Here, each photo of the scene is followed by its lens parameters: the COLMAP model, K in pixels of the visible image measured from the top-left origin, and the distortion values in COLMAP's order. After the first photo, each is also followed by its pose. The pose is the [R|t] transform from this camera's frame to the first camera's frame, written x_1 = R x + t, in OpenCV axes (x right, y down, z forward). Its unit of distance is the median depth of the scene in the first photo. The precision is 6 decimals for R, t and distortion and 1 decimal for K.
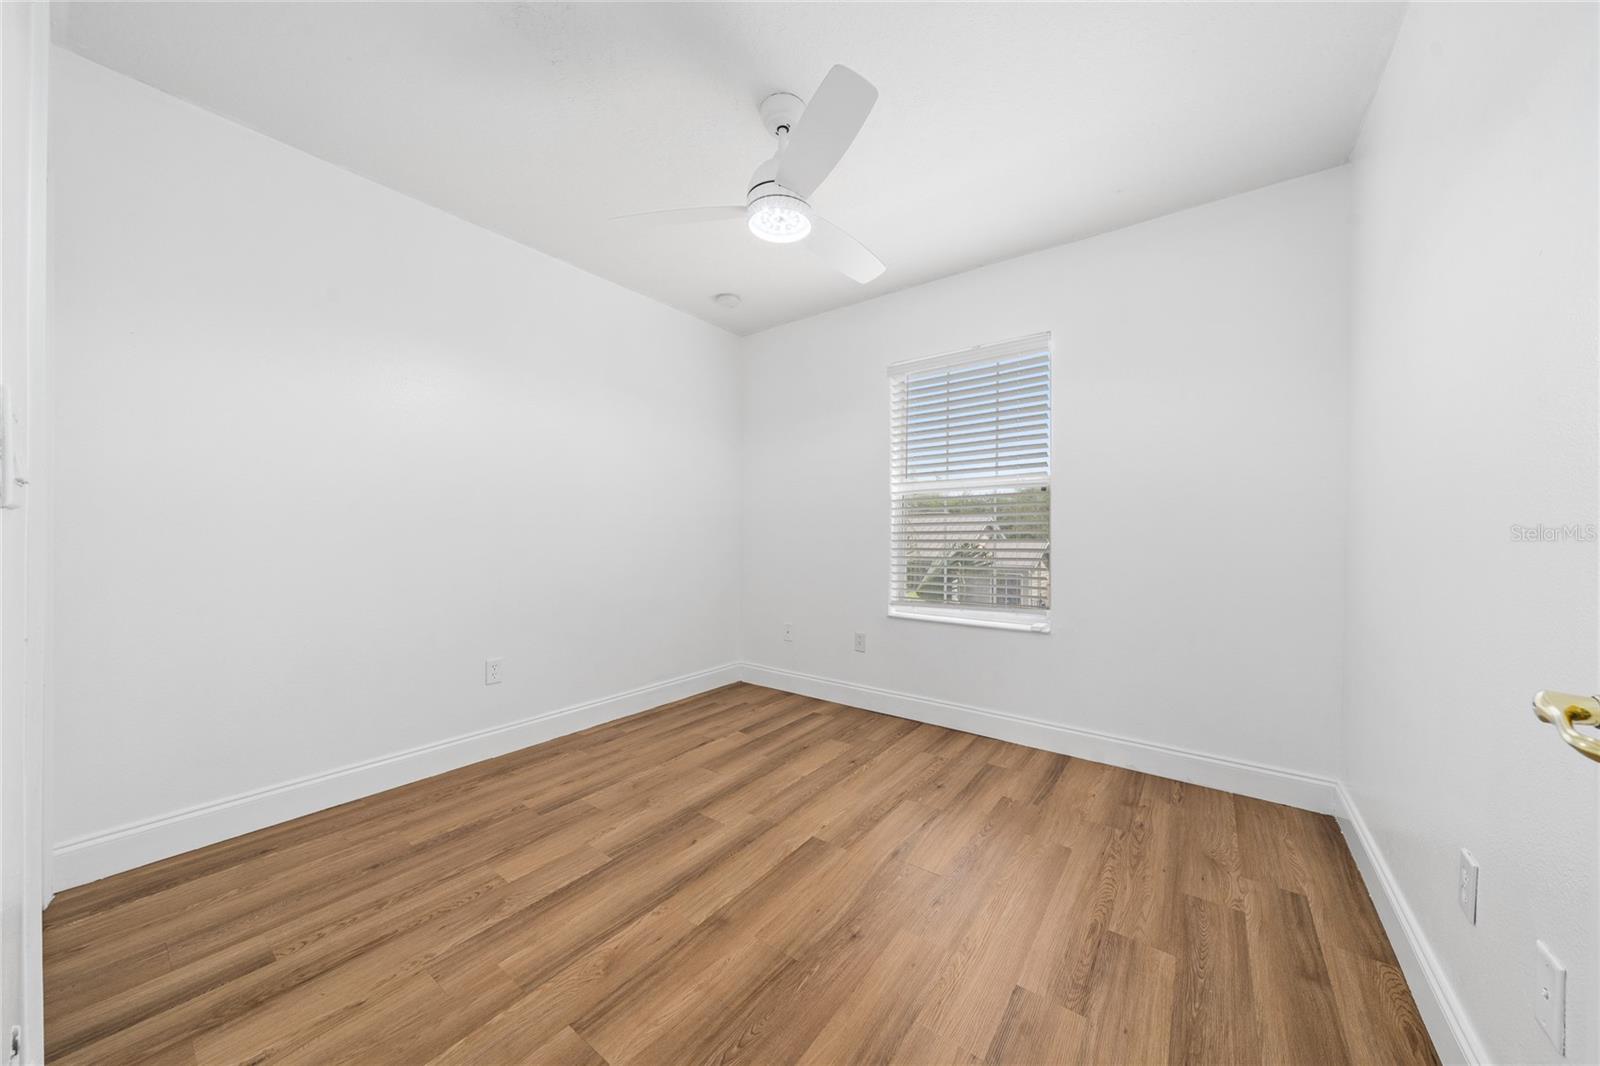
lens RADIAL K [[539.5, 0, 805.4], [0, 539.5, 539.0], [0, 0, 1]] dist [-0.004548, 0.000459]
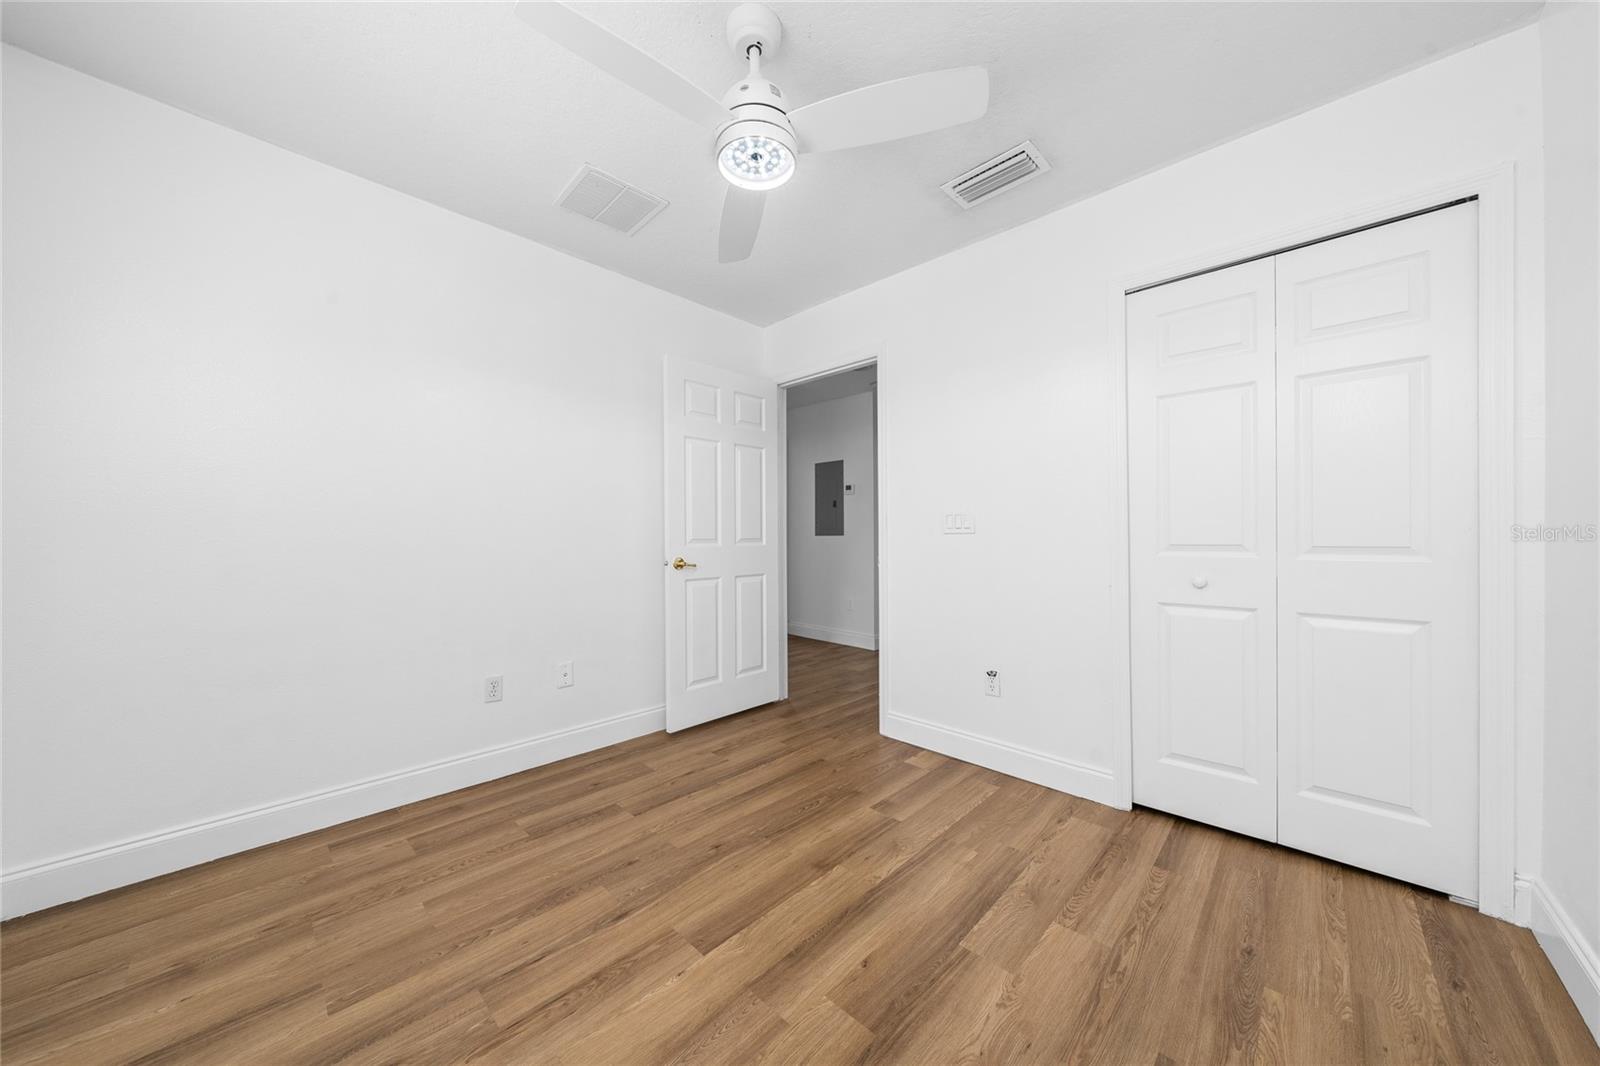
lens RADIAL K [[539.5, 0, 803.0], [0, 539.5, 533.4], [0, 0, 1]] dist [-0.004548, 0.000459]
pose [[-0.992206, -0.004403, 0.124534, -0.249099], [-0.003425, 0.999962, 0.008065, -0.030382], [-0.124565, 0.007576, -0.992183, 2.038649]]
